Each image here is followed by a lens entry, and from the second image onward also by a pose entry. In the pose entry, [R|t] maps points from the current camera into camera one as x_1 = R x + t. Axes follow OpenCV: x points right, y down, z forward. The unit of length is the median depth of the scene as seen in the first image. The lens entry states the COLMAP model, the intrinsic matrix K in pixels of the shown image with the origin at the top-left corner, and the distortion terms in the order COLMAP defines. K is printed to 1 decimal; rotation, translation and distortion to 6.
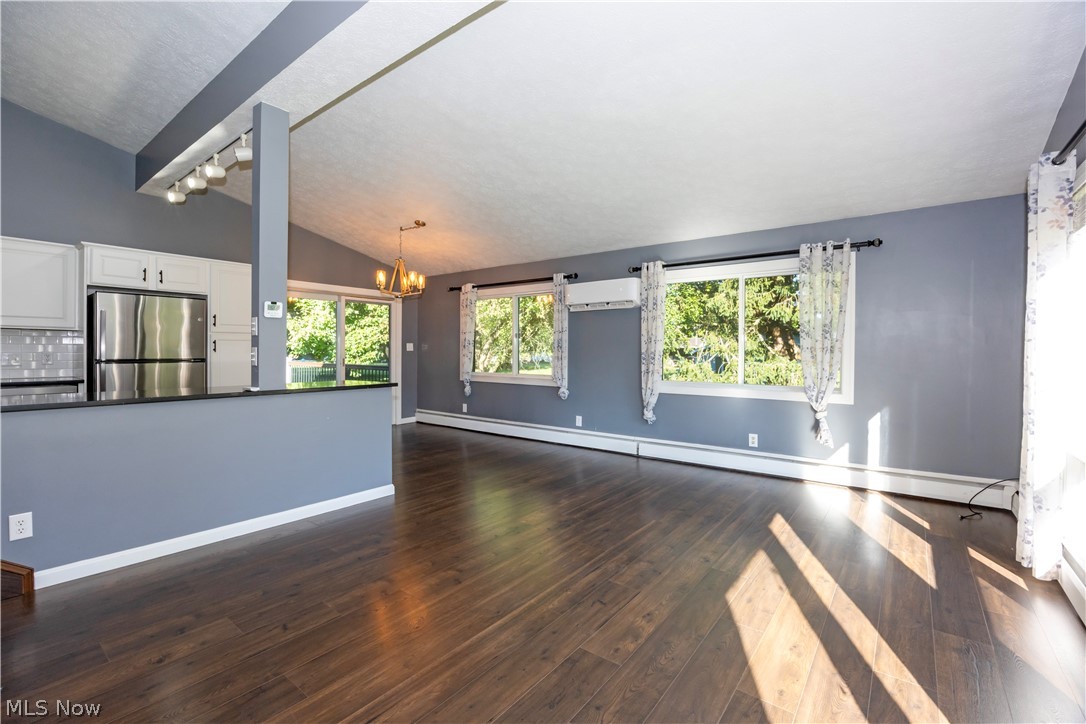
lens RADIAL K [[471.5, 0, 540.8], [0, 471.5, 359.8], [0, 0, 1]] dist [-0.013720, 0.000059]
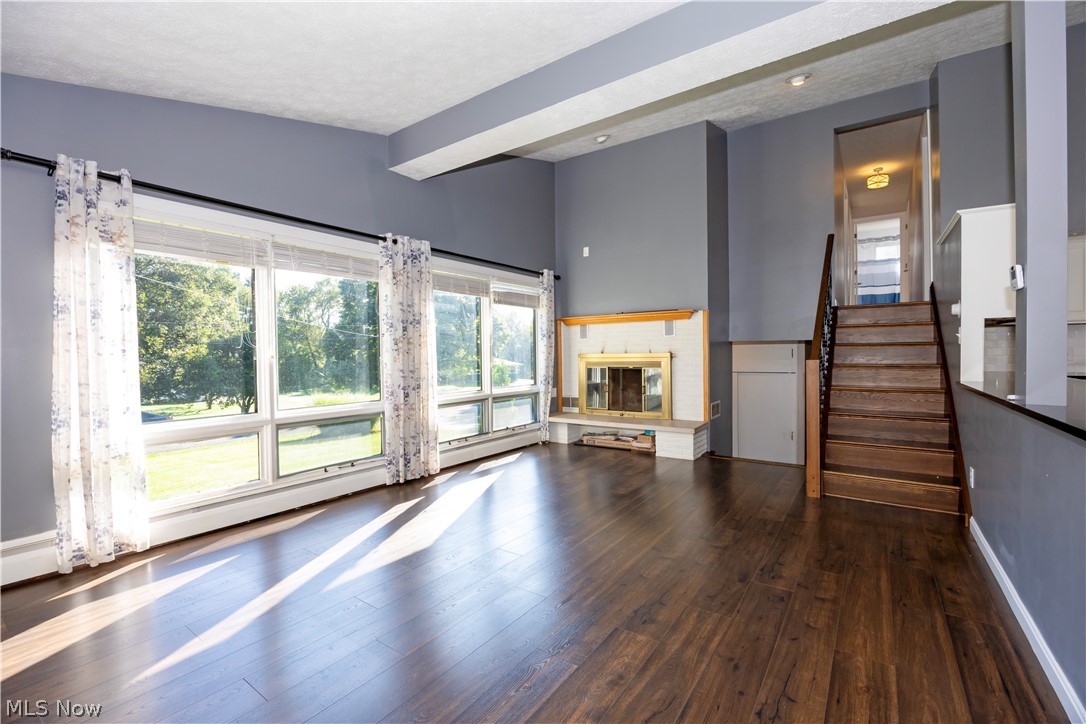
lens RADIAL K [[471.5, 0, 540.8], [0, 471.5, 359.8], [0, 0, 1]] dist [-0.013720, 0.000059]
pose [[-0.999324, 0.004258, -0.036516, 0.120991], [0.003071, 0.999467, 0.032498, -0.018279], [0.036635, 0.032364, -0.998805, 1.805153]]
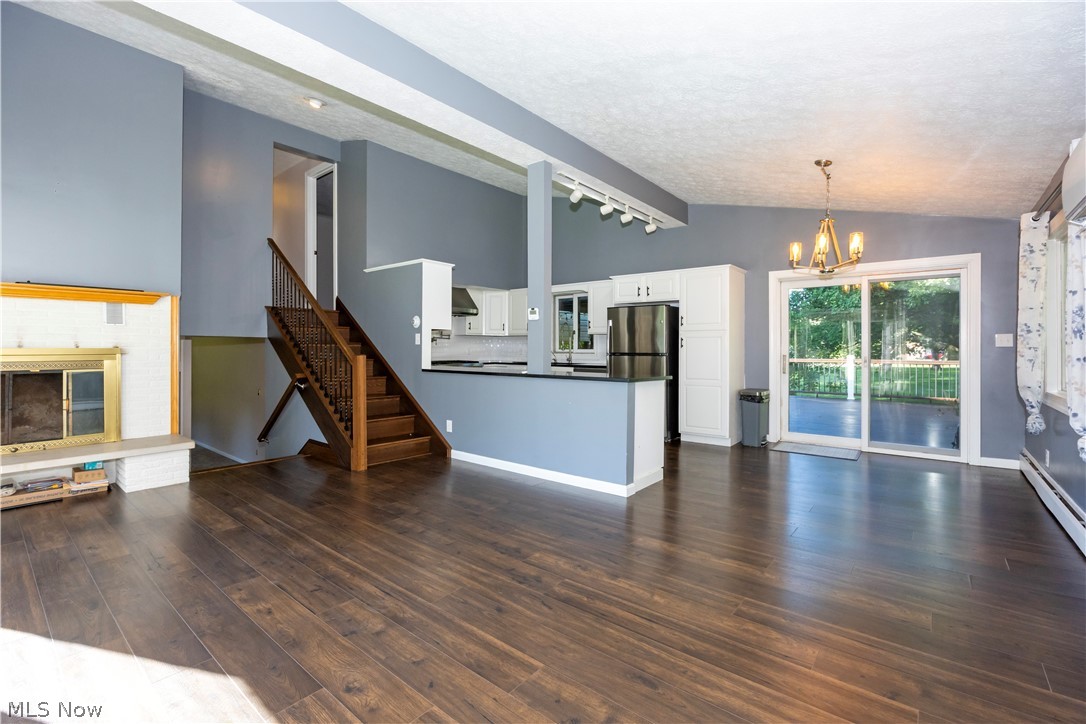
lens RADIAL K [[482.7, 0, 544.0], [0, 482.7, 347.9], [0, 0, 1]] dist [-0.013687, -0.000060]
pose [[-0.023607, -0.007472, -0.999693, 0.902117], [-0.021817, 0.999738, -0.006957, -0.001277], [0.999483, 0.021646, -0.023763, 1.184718]]
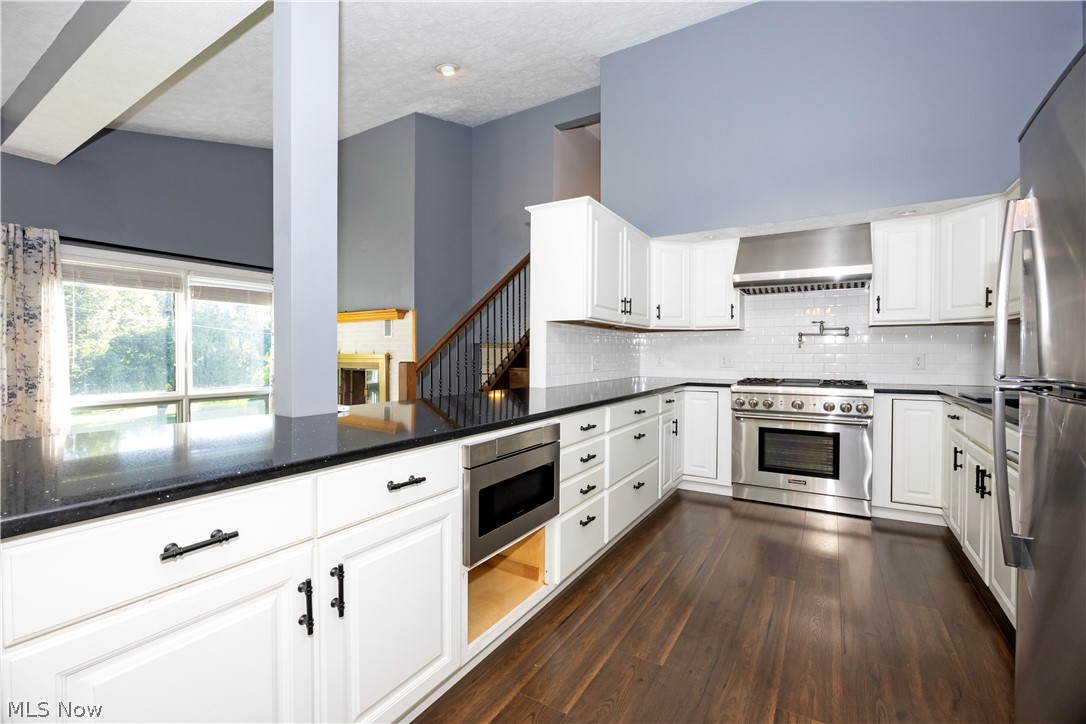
lens RADIAL K [[462.4, 0, 545.8], [0, 462.4, 365.1], [0, 0, 1]] dist [-0.031184, -0.000001]
pose [[-0.992772, -0.008847, -0.119690, -0.885498], [-0.013856, 0.999060, 0.041083, -0.022717], [0.119214, 0.042445, -0.991961, 1.770297]]
